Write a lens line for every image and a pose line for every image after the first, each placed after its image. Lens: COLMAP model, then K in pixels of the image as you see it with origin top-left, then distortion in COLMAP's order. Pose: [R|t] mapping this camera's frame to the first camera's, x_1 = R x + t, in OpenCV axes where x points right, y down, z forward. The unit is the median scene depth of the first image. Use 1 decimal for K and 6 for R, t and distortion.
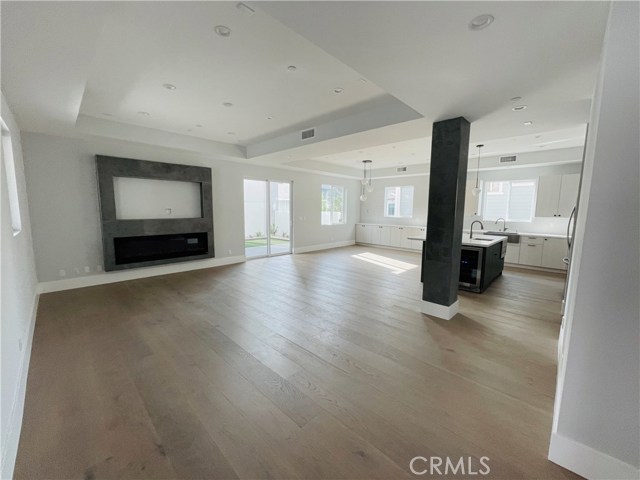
lens RADIAL K [[256.6, 0, 317.9], [0, 256.6, 238.1], [0, 0, 1]] dist [-0.006476, -0.000171]
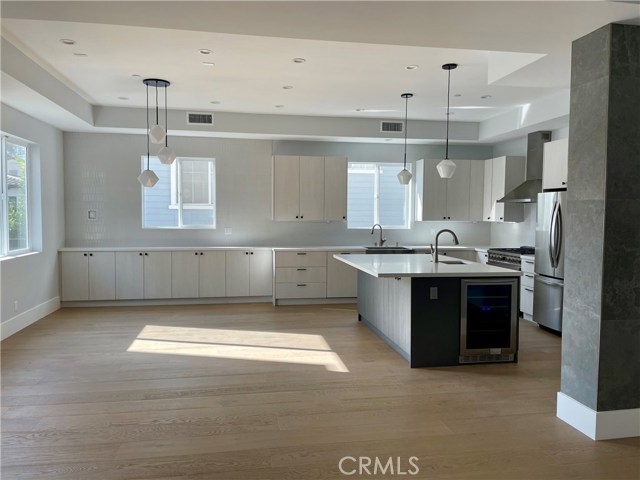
lens RADIAL K [[485.2, 0, 319.2], [0, 485.2, 236.3], [0, 0, 1]] dist [0.059486, -0.087753]
pose [[0.587483, -0.048276, 0.807795, -0.312027], [0.094349, 0.995497, -0.009123, -0.057053], [-0.803717, 0.081574, 0.589393, 0.491589]]
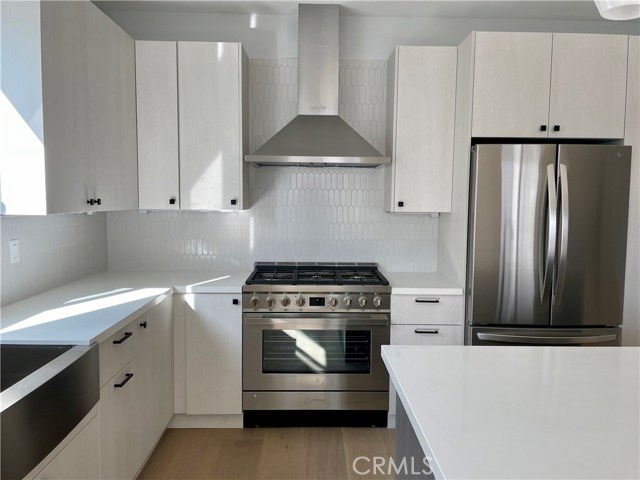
lens RADIAL K [[485.2, 0, 319.2], [0, 485.2, 236.3], [0, 0, 1]] dist [0.059486, -0.087753]
pose [[-0.713231, -0.075618, 0.696839, 0.520965], [0.062282, 0.983394, 0.170461, -0.111413], [-0.698157, 0.164979, -0.696677, 1.110717]]
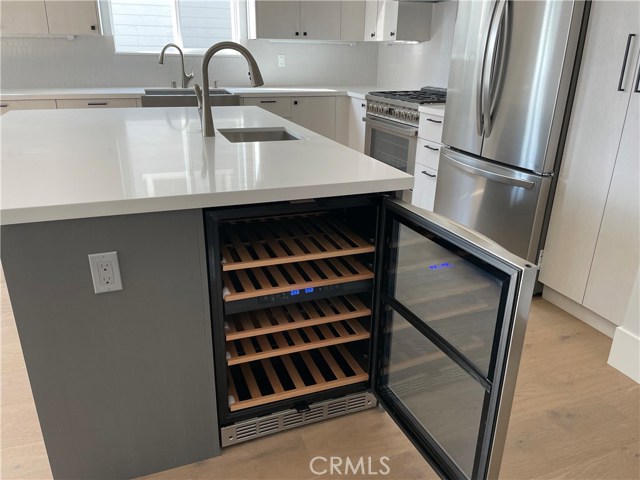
lens RADIAL K [[485.2, 0, 319.2], [0, 485.2, 236.3], [0, 0, 1]] dist [0.059486, -0.087753]
pose [[0.435648, -0.325945, 0.839030, 0.234561], [0.096244, 0.943658, 0.316618, -0.030538], [-0.894957, -0.057182, 0.442473, 0.616689]]
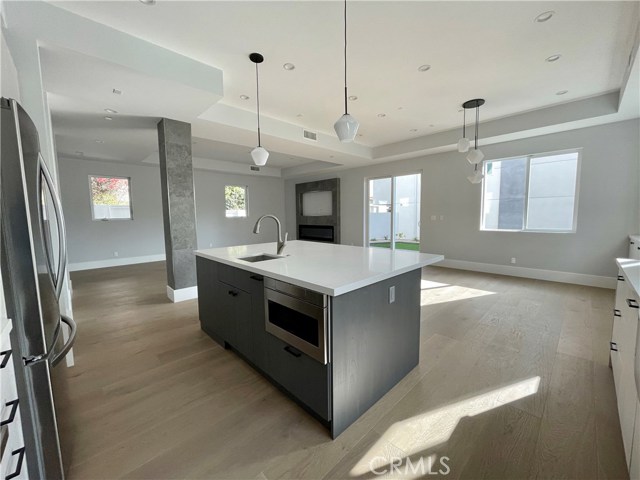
lens RADIAL K [[256.6, 0, 317.9], [0, 256.6, 238.1], [0, 0, 1]] dist [-0.006476, -0.000171]
pose [[-0.036060, 0.080263, -0.996121, 0.871219], [-0.103726, 0.991085, 0.083612, -0.060794], [0.993952, 0.106339, -0.027413, 0.903760]]
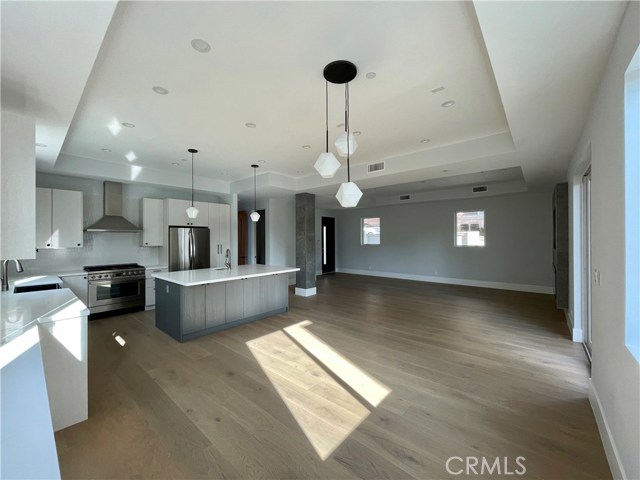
lens RADIAL K [[256.6, 0, 317.9], [0, 256.6, 238.1], [0, 0, 1]] dist [-0.006476, -0.000171]
pose [[-0.998719, -0.008747, -0.049829, 0.277028], [-0.014595, 0.992877, 0.118245, -0.182713], [0.048440, 0.118821, -0.991733, 1.578755]]
